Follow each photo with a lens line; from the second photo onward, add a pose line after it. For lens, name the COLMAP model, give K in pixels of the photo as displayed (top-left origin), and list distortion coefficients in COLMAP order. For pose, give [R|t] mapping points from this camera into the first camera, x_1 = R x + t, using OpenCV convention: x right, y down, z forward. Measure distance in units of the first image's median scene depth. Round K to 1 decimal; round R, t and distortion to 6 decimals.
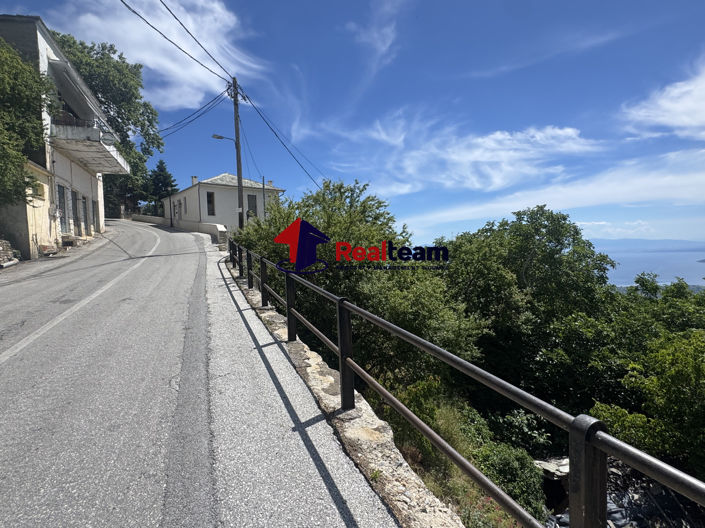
lens RADIAL K [[383.3, 0, 352.9], [0, 383.3, 265.5], [0, 0, 1]] dist [-0.000913, 0.001264]
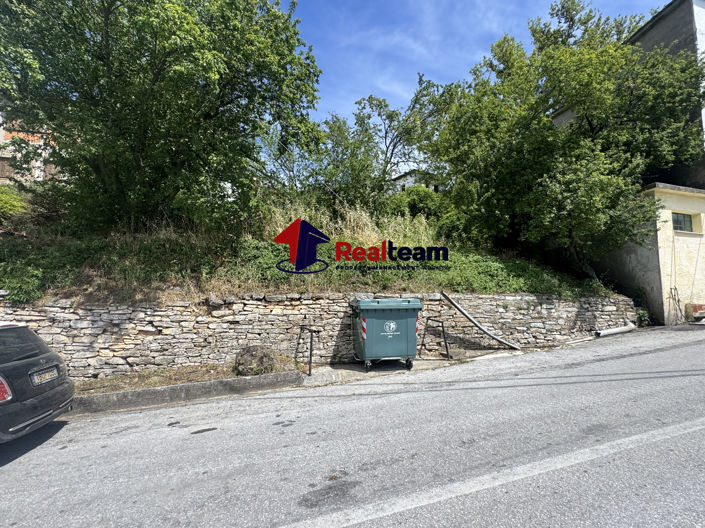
lens RADIAL K [[342.6, 0, 353.7], [0, 342.6, 262.5], [0, 0, 1]] dist [0.000501, -0.000103]
pose [[-0.079153, -0.065448, -0.994712, -0.068070], [-0.053619, 0.996677, -0.061310, -0.022838], [0.995419, 0.048483, -0.082400, 0.186762]]
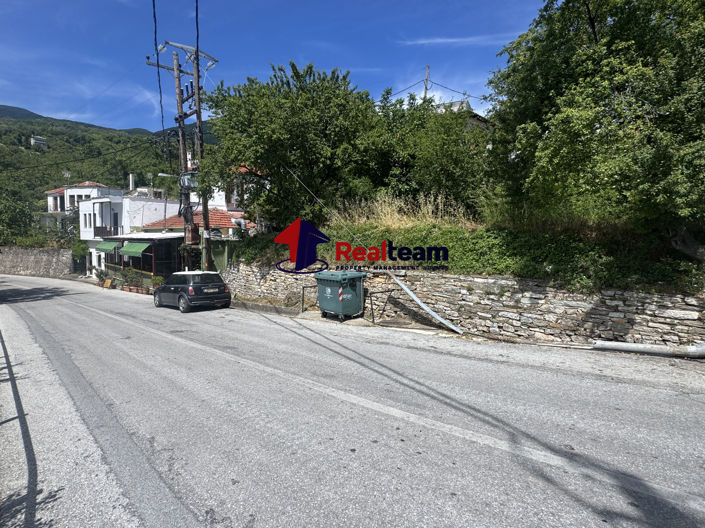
lens RADIAL K [[342.6, 0, 353.7], [0, 342.6, 262.5], [0, 0, 1]] dist [0.000501, -0.000103]
pose [[-0.901868, 0.038245, -0.430316, -0.140972], [-0.009681, 0.994034, 0.108636, -0.048586], [0.431904, 0.102141, -0.896117, 0.402864]]
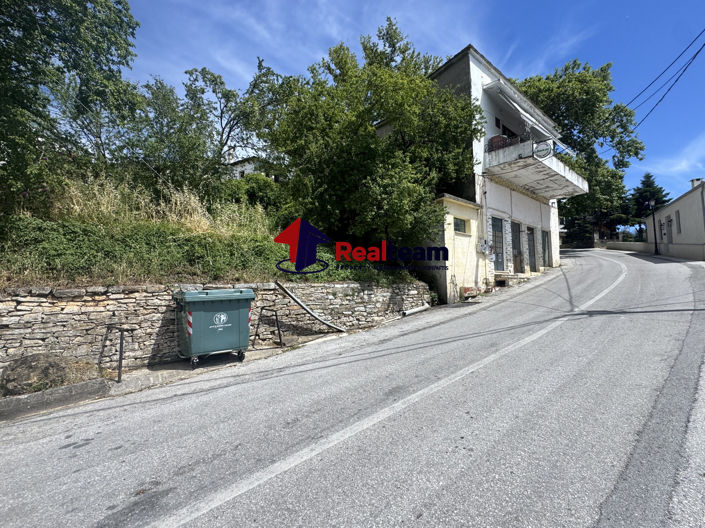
lens RADIAL K [[342.2, 0, 352.1], [0, 342.2, 261.8], [0, 0, 1]] dist [-0.000847, 0.000107]
pose [[0.364784, -0.037821, -0.930324, -0.066940], [-0.039913, 0.997621, -0.056207, -0.022752], [0.930236, 0.057635, 0.362406, 0.189706]]
